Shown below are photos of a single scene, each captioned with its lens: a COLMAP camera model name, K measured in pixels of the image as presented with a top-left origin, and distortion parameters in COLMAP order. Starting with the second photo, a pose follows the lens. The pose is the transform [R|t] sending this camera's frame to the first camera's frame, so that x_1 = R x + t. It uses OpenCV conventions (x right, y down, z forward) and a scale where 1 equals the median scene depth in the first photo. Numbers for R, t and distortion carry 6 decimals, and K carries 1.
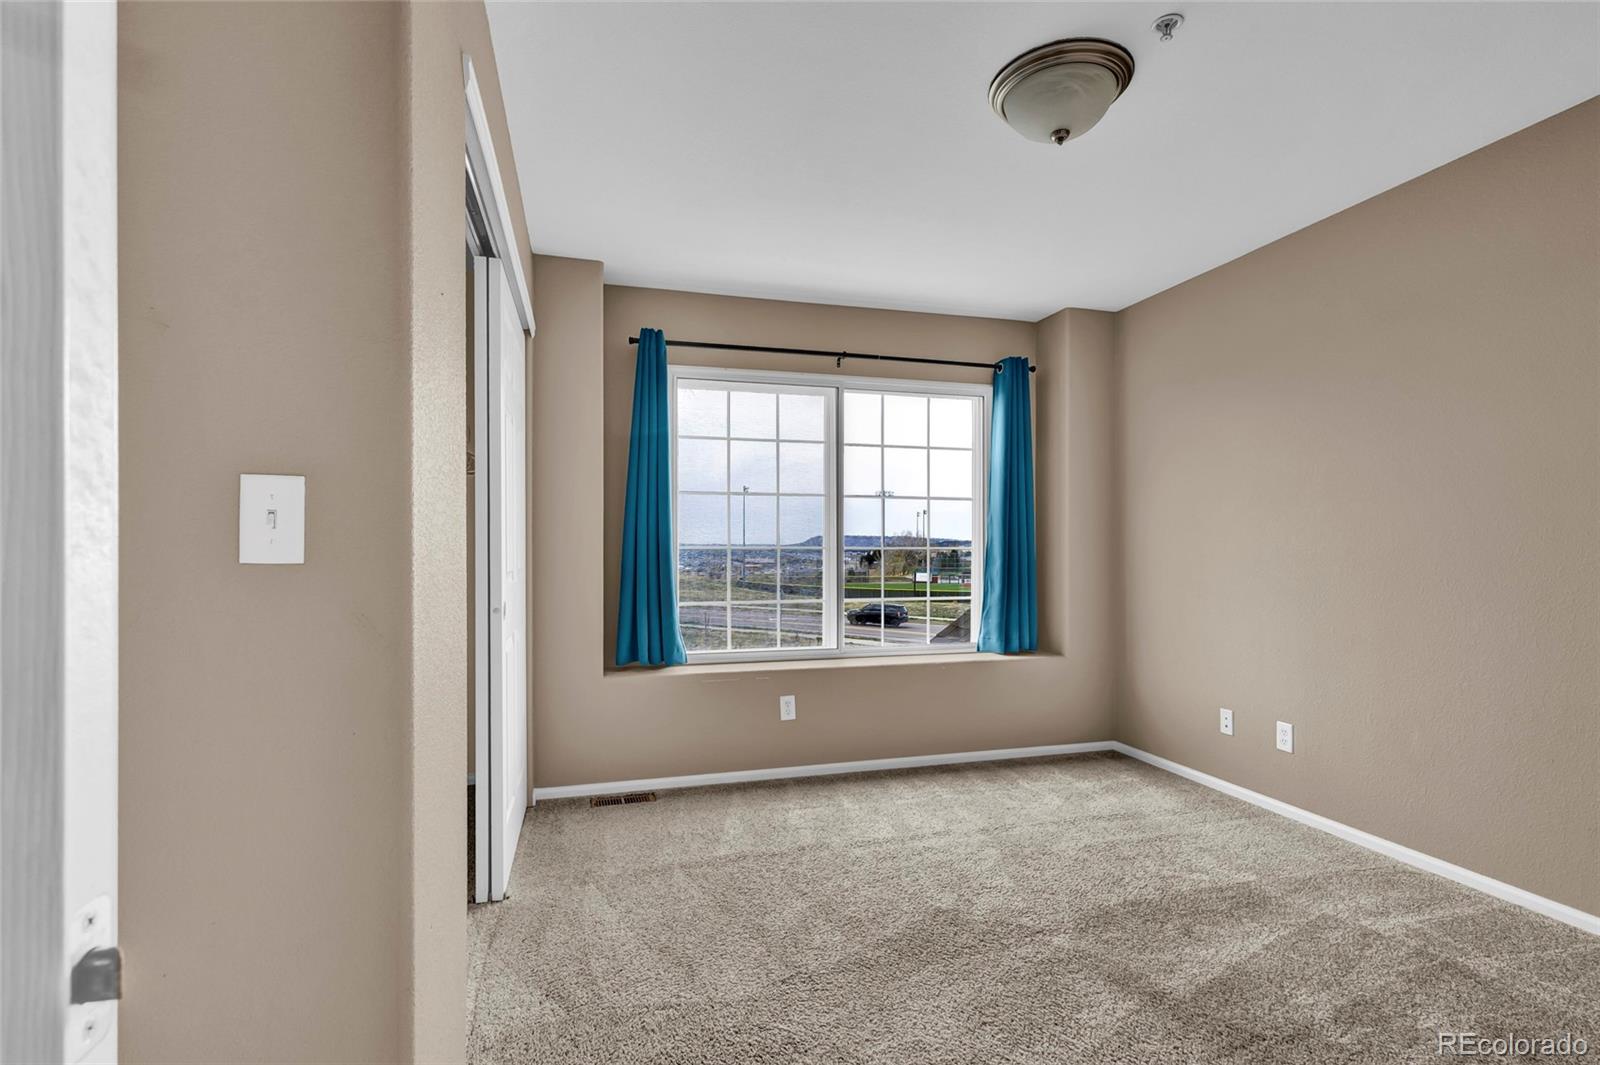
lens RADIAL K [[750.6, 0, 788.6], [0, 750.6, 540.5], [0, 0, 1]] dist [0.000642, 0.001409]
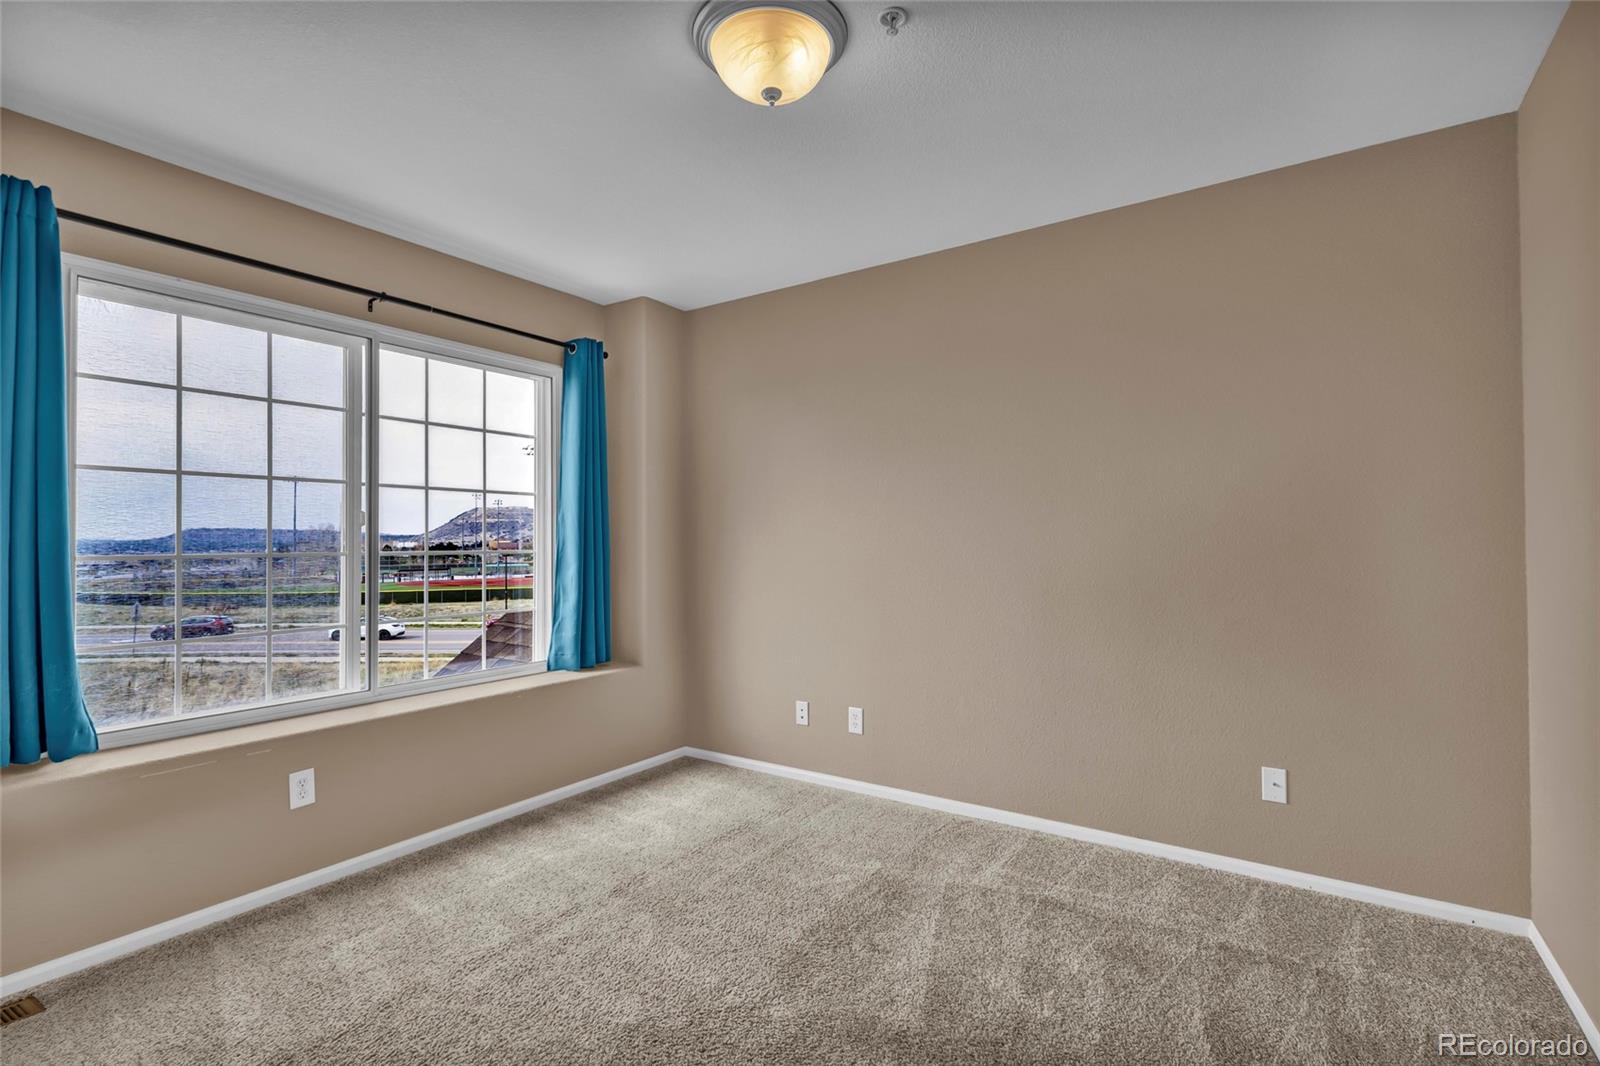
lens RADIAL K [[750.6, 0, 805.4], [0, 750.6, 523.0], [0, 0, 1]] dist [0.000642, 0.001409]
pose [[0.752220, 0.011346, 0.658814, -0.113280], [-0.004609, 0.999918, -0.011958, -0.015539], [-0.658896, 0.005959, 0.752210, 0.177412]]
